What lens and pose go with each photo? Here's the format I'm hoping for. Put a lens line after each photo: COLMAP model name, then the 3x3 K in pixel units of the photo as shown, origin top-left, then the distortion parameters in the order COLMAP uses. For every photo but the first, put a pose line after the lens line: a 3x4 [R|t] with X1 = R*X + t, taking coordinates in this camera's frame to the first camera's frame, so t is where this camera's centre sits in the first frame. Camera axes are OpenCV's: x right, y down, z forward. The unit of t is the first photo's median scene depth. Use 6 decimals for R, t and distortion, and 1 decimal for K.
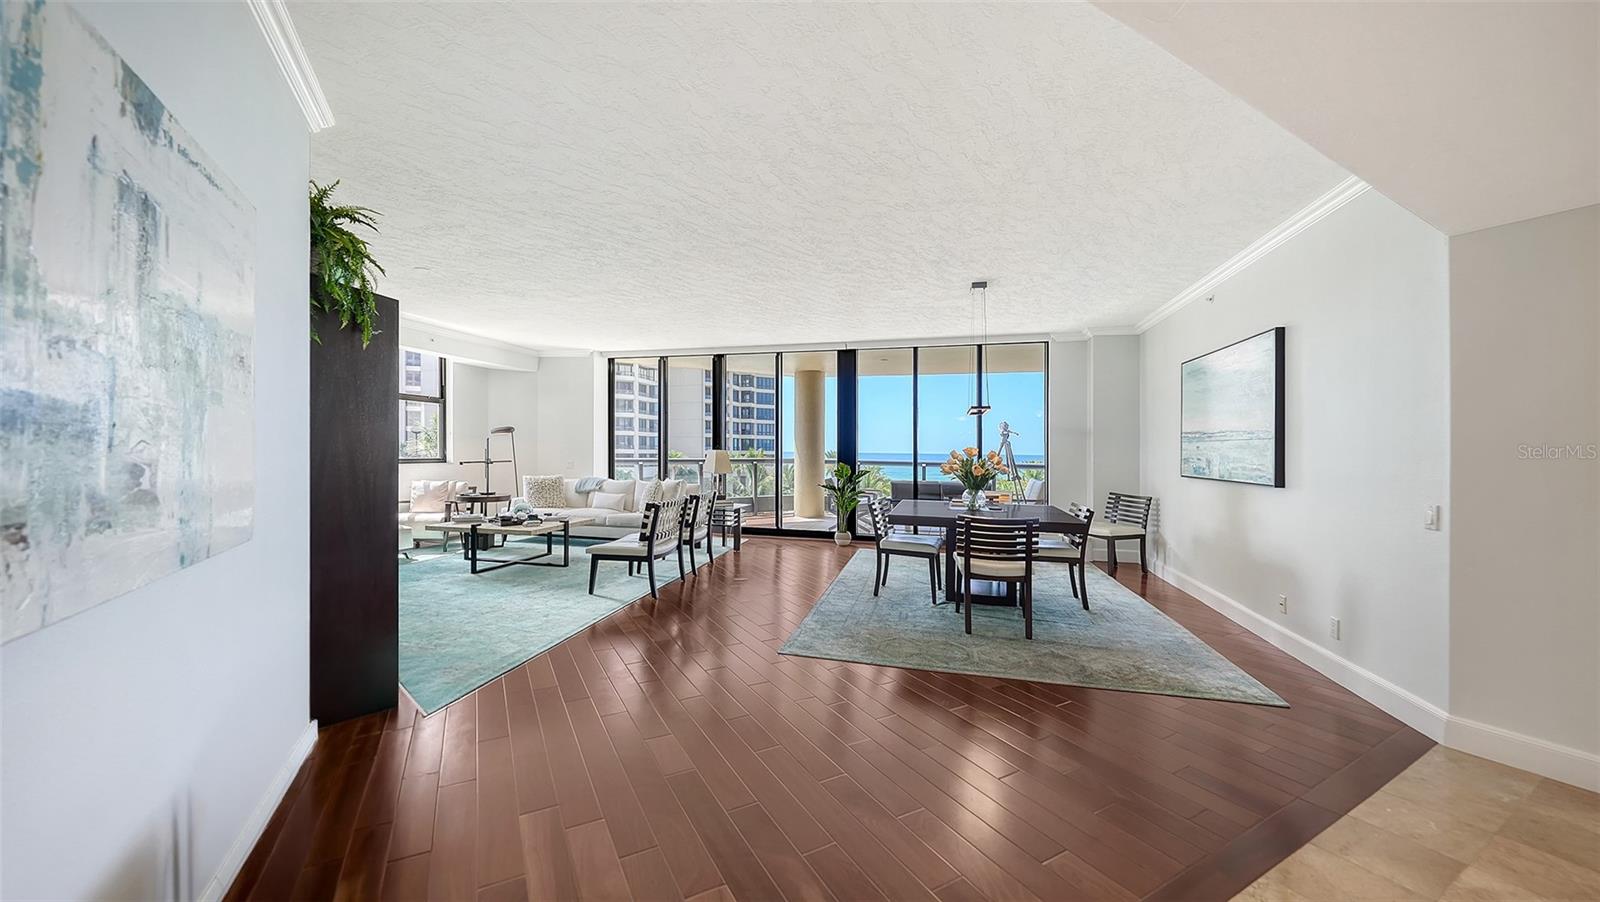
lens RADIAL K [[559.4, 0, 784.3], [0, 559.4, 445.1], [0, 0, 1]] dist [0.002633, -0.000675]
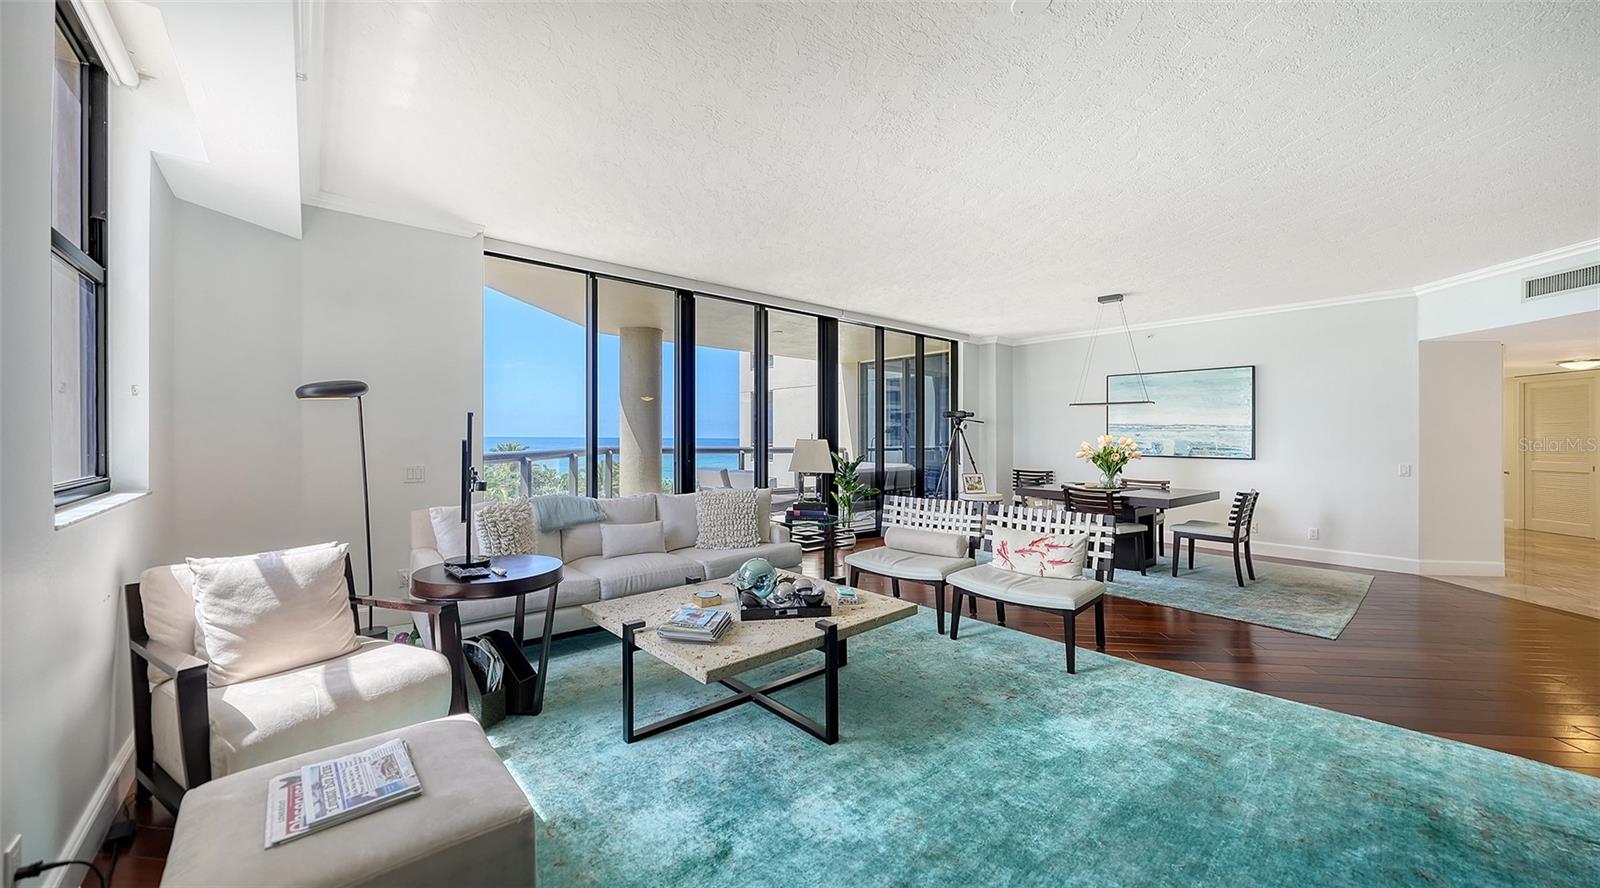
lens RADIAL K [[591.9, 0, 787.0], [0, 591.9, 439.1], [0, 0, 1]] dist [0.007880, 0.000039]
pose [[0.557192, -0.011096, 0.830310, -0.910402], [-0.003965, 0.999864, 0.016022, -0.001486], [-0.830374, -0.012219, 0.557072, 0.756142]]
